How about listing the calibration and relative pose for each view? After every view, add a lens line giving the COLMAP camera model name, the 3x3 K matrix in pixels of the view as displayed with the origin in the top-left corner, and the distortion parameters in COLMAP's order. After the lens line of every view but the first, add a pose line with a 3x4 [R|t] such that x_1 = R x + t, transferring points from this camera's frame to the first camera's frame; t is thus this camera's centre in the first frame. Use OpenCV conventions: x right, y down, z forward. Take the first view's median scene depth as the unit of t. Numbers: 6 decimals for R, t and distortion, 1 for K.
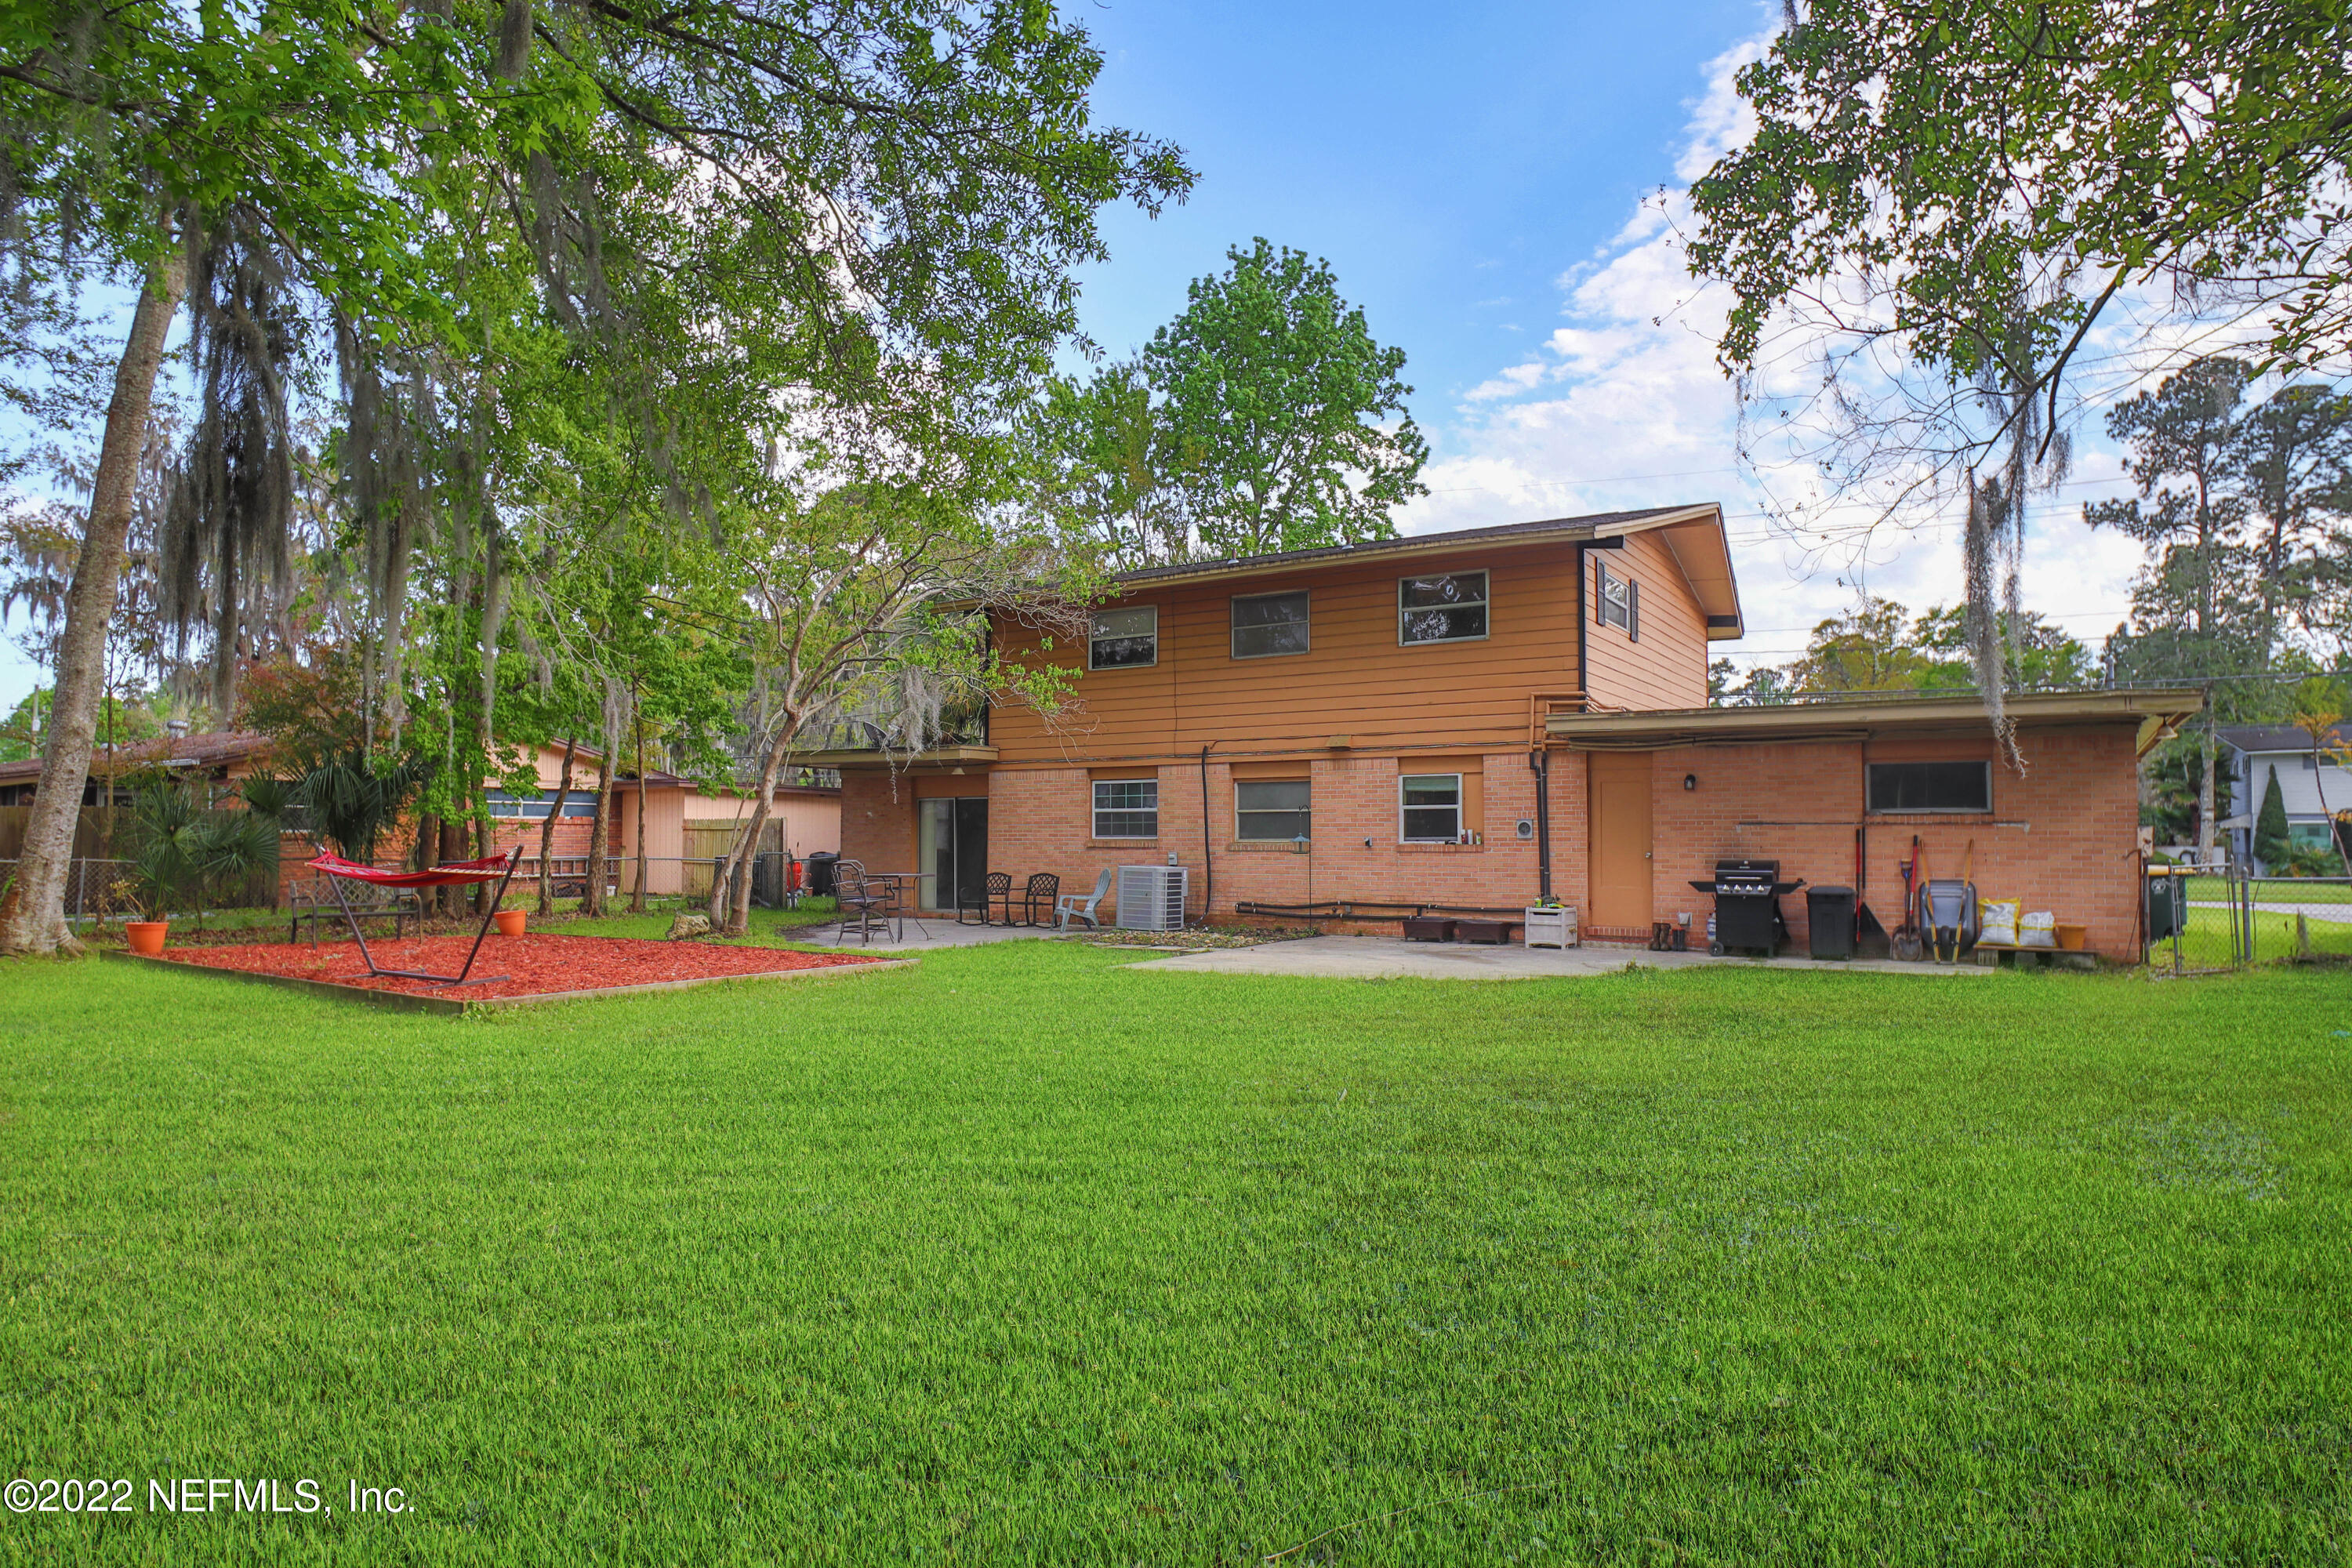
lens RADIAL K [[1389.9, 0, 1219.7], [0, 1389.9, 801.2], [0, 0, 1]] dist [-0.051354, 0.000225]
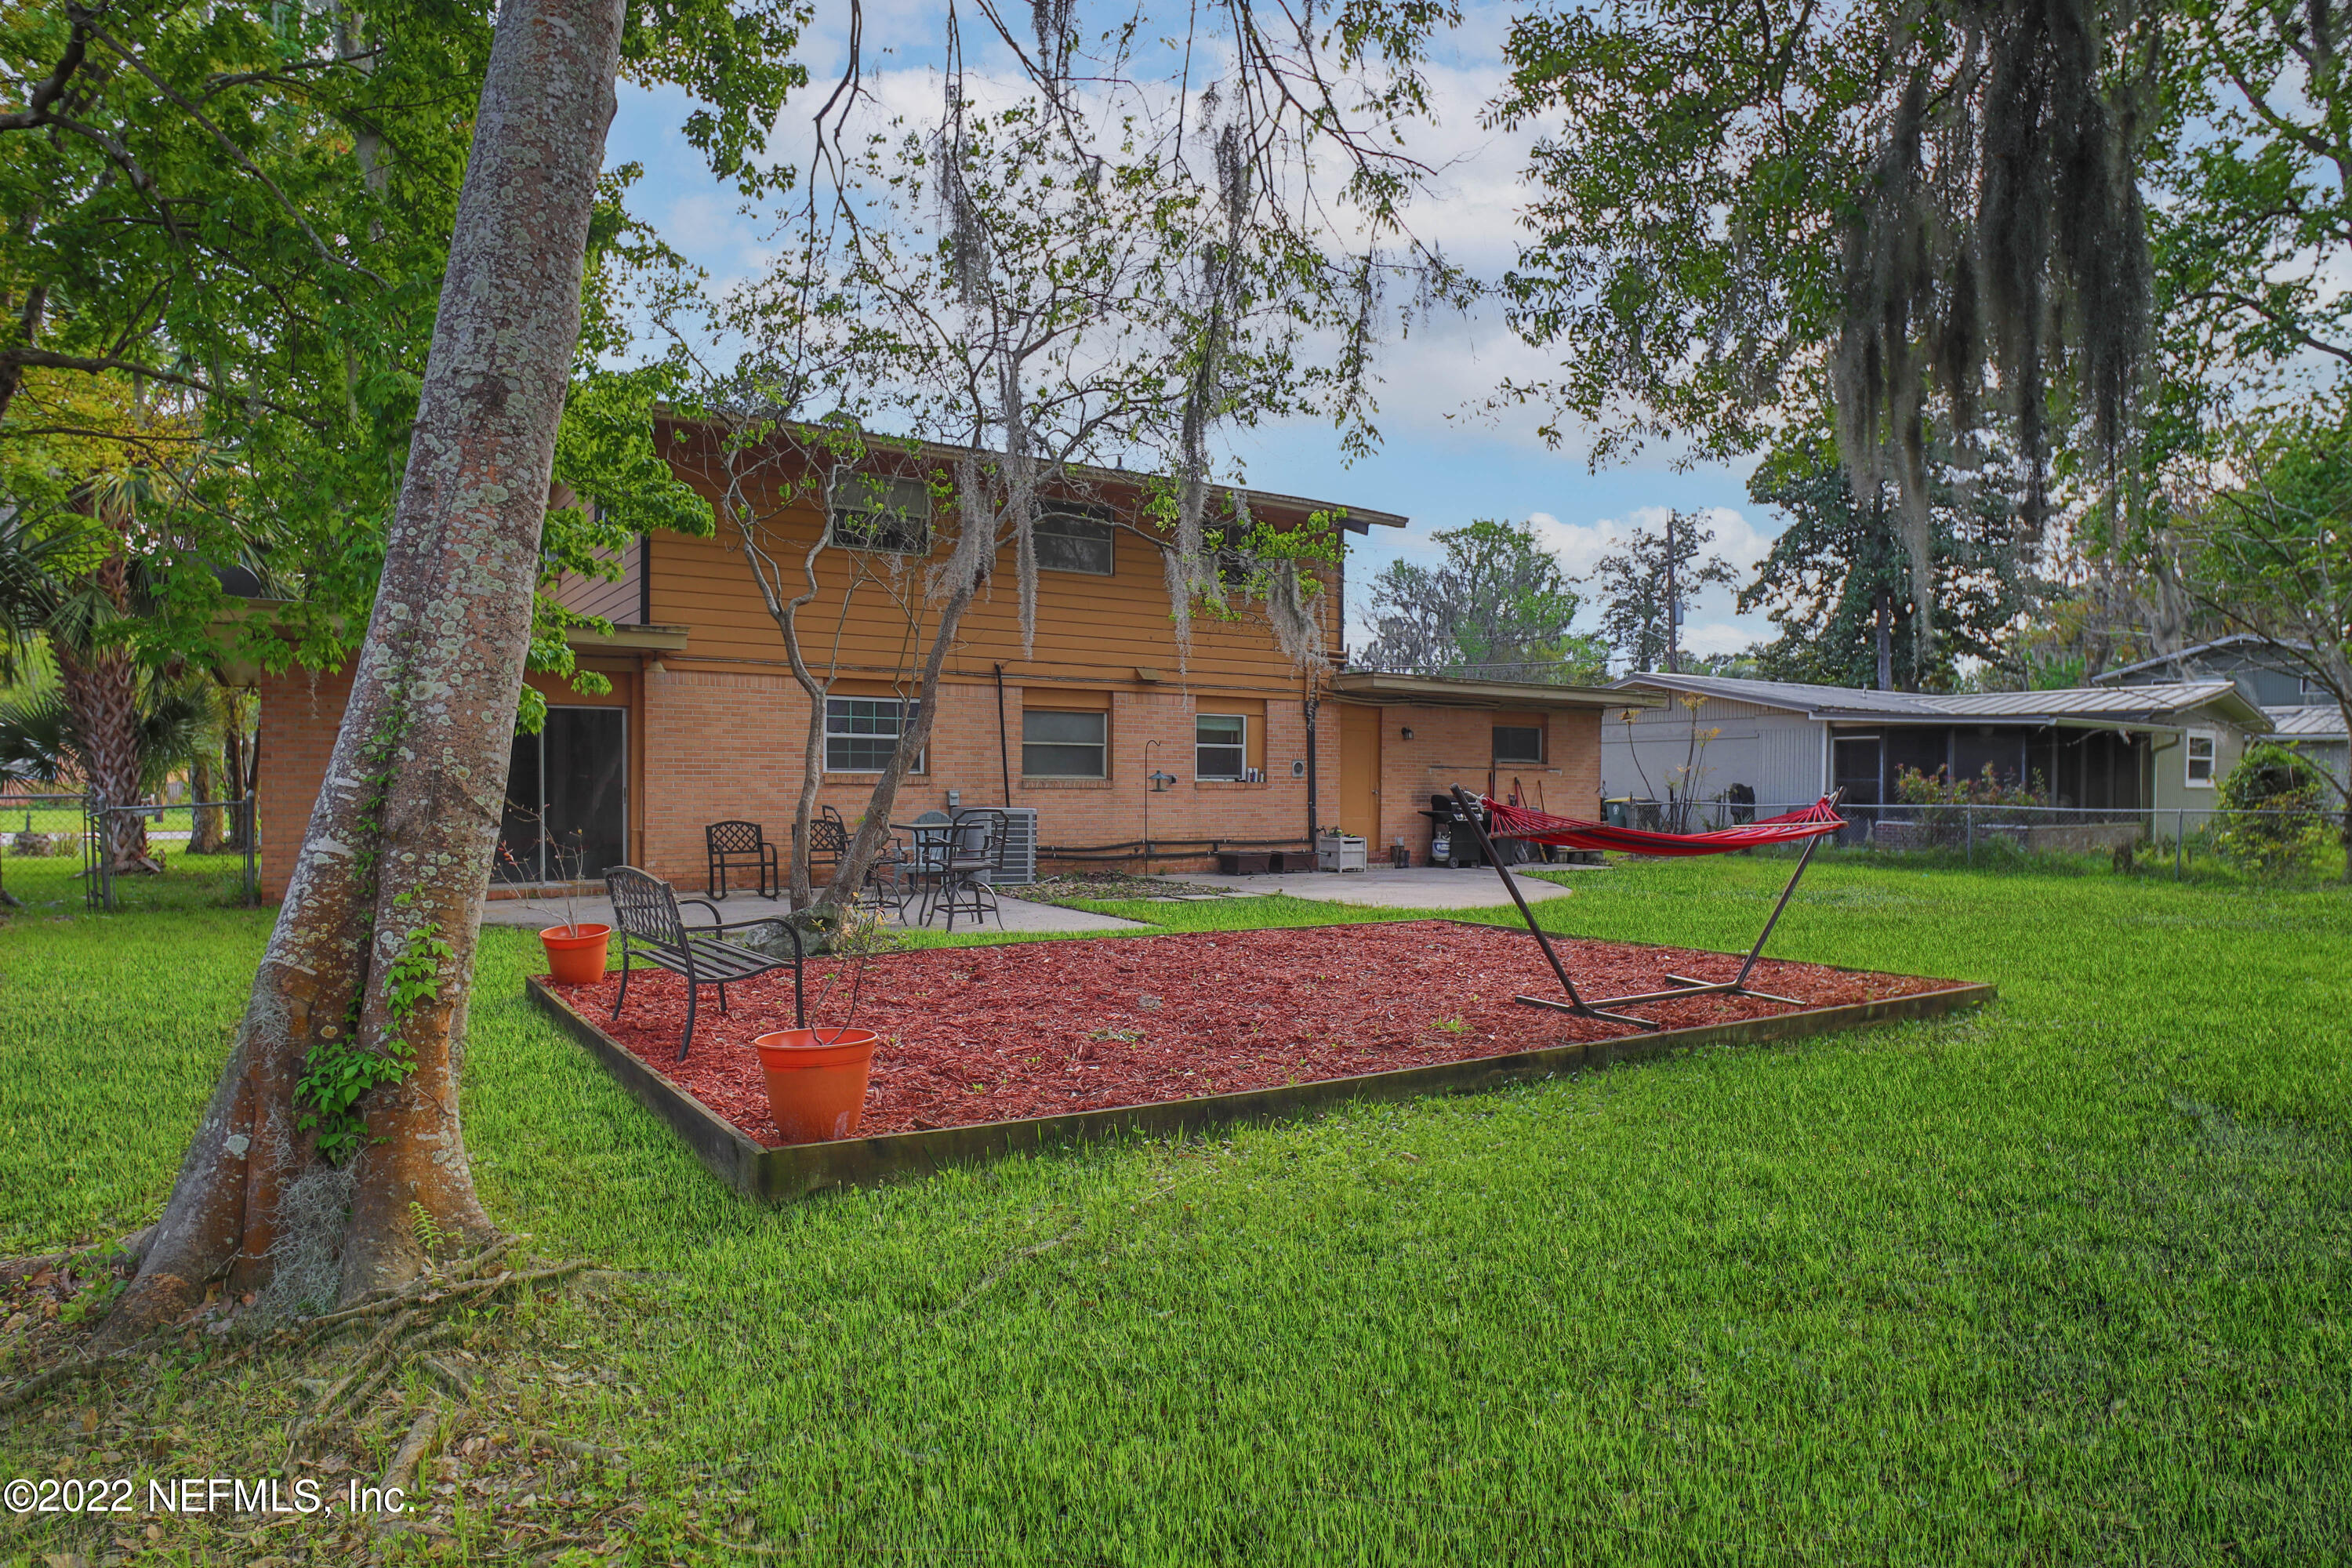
lens RADIAL K [[1389.9, 0, 1219.7], [0, 1389.9, 801.2], [0, 0, 1]] dist [-0.051354, 0.000225]
pose [[0.392555, -0.012831, 0.919639, -0.776386], [-0.036385, 0.998903, 0.029468, 0.014370], [-0.919009, -0.045029, 0.391657, 0.570438]]
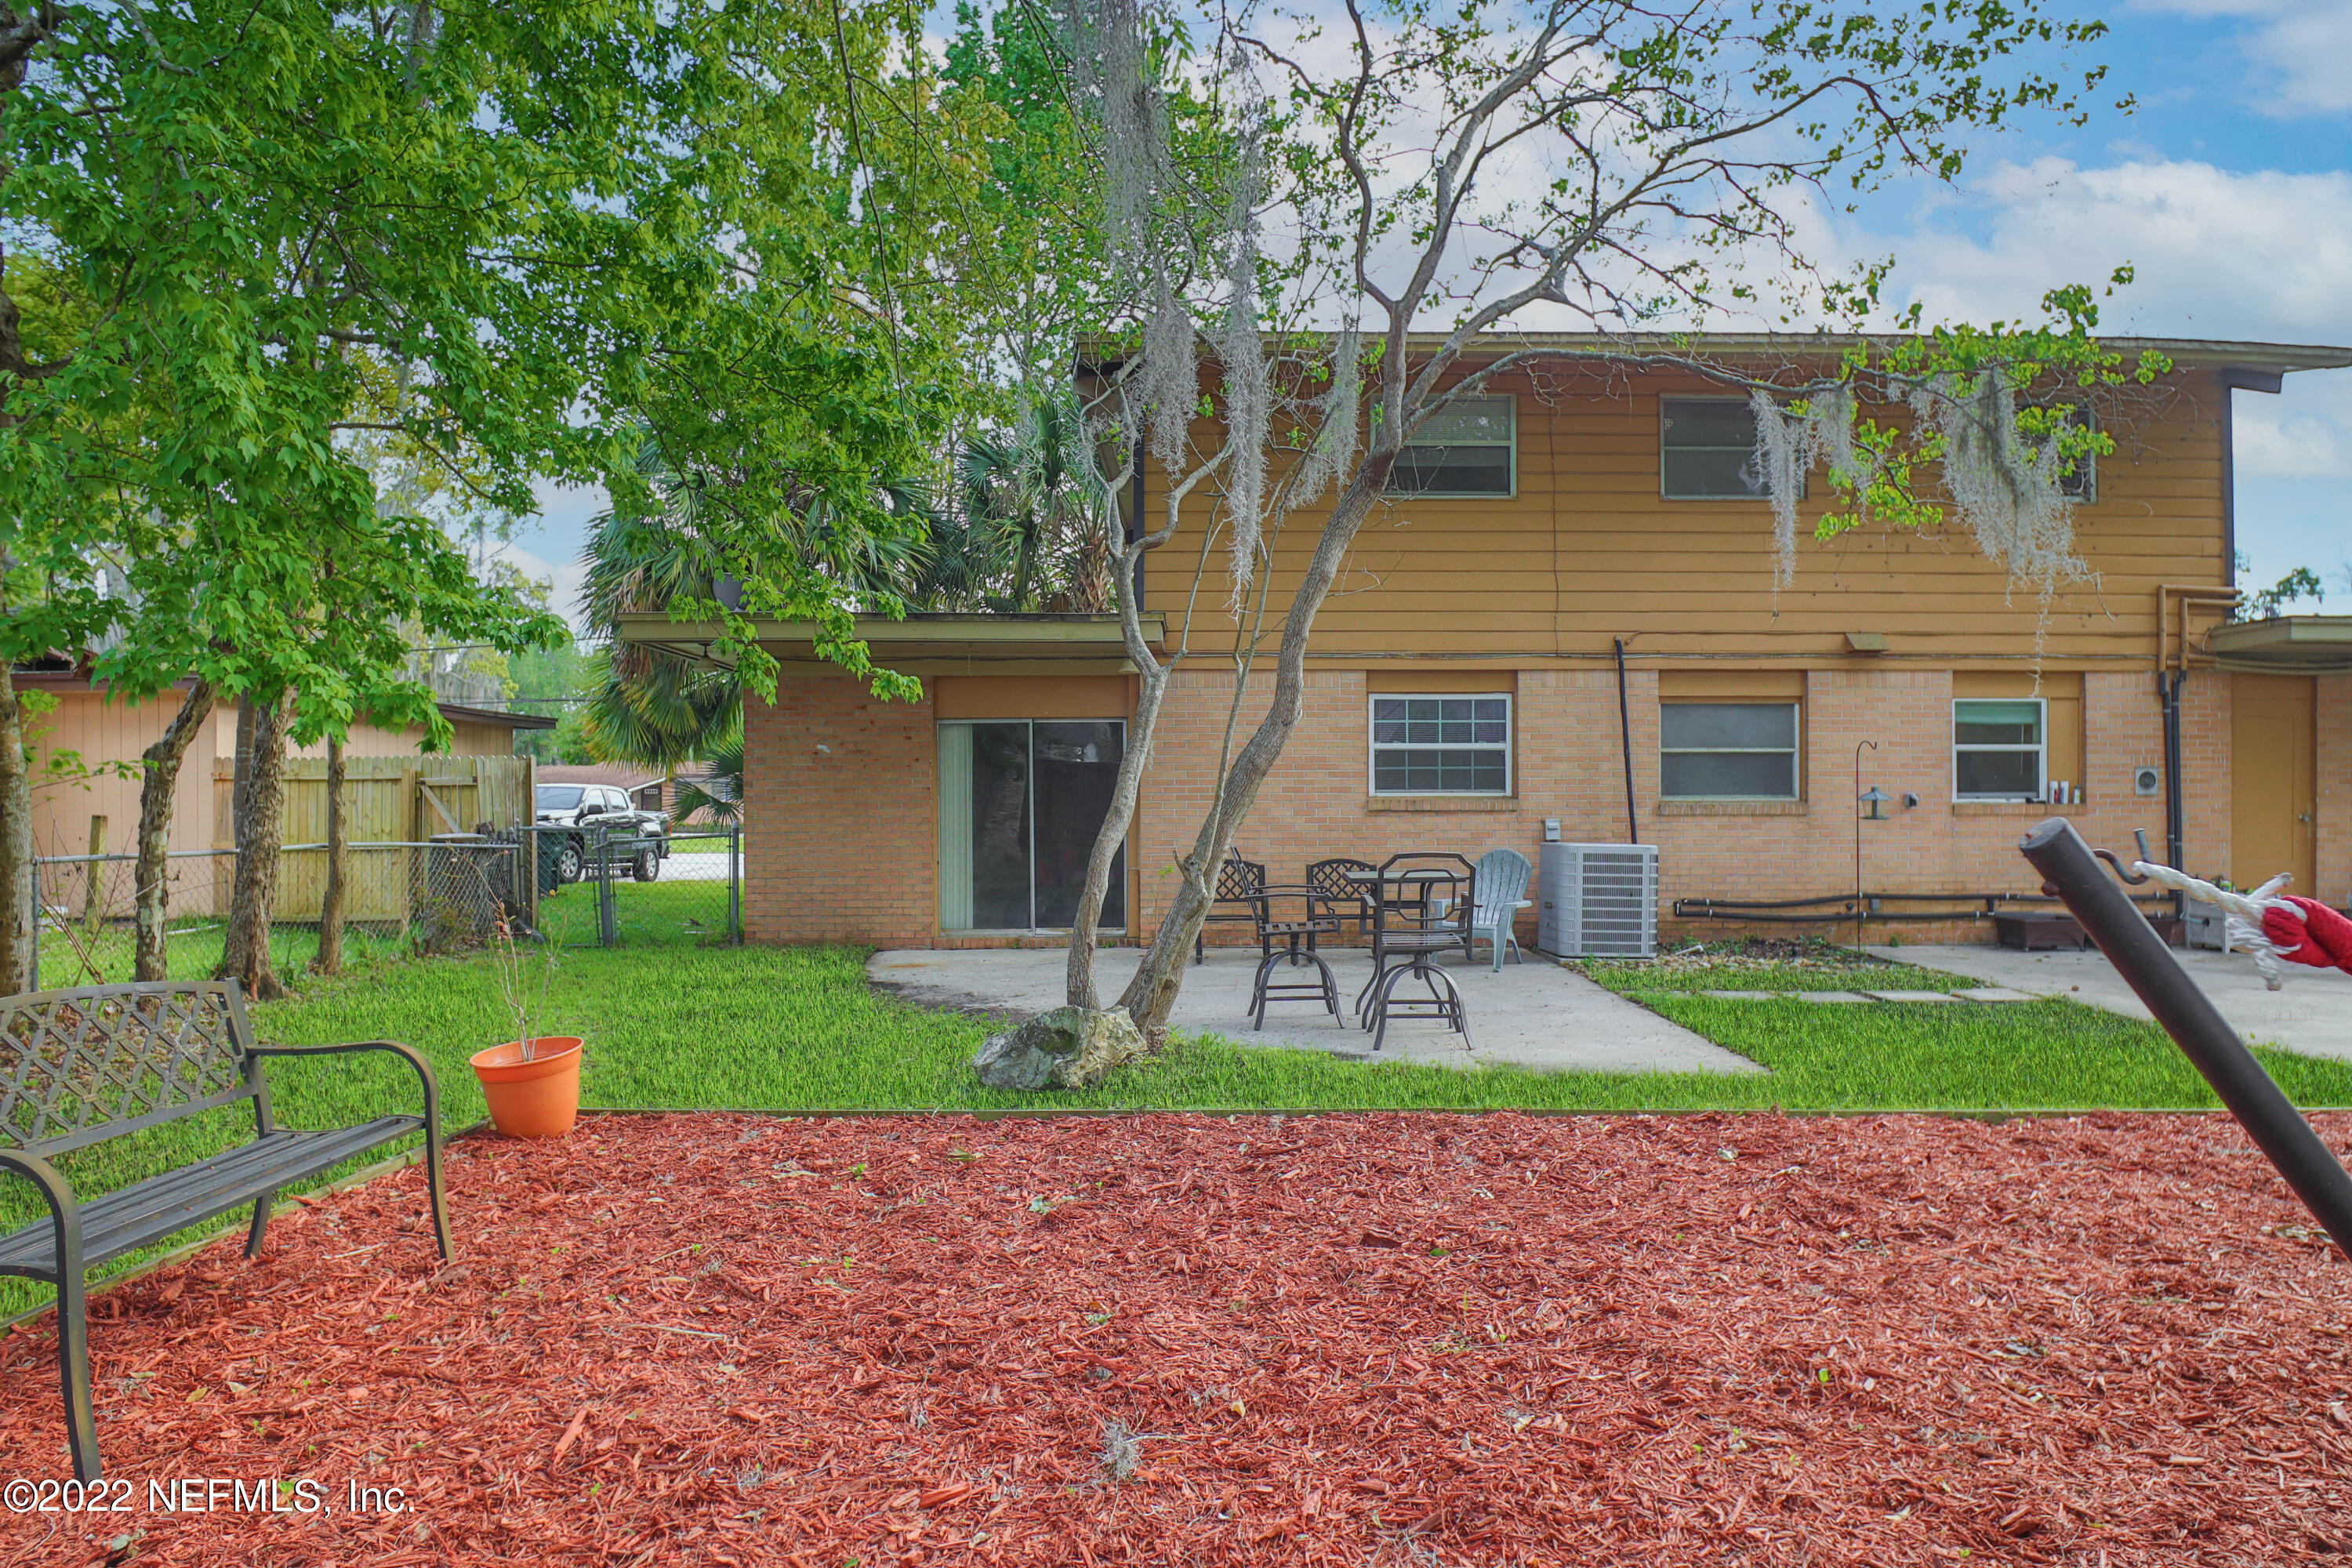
lens RADIAL K [[1389.9, 0, 1219.7], [0, 1389.9, 801.2], [0, 0, 1]] dist [-0.051354, 0.000225]
pose [[0.853052, -0.006416, 0.521787, -0.491847], [-0.013157, 0.999342, 0.033799, 0.012252], [-0.521661, -0.035697, 0.852406, 0.612570]]
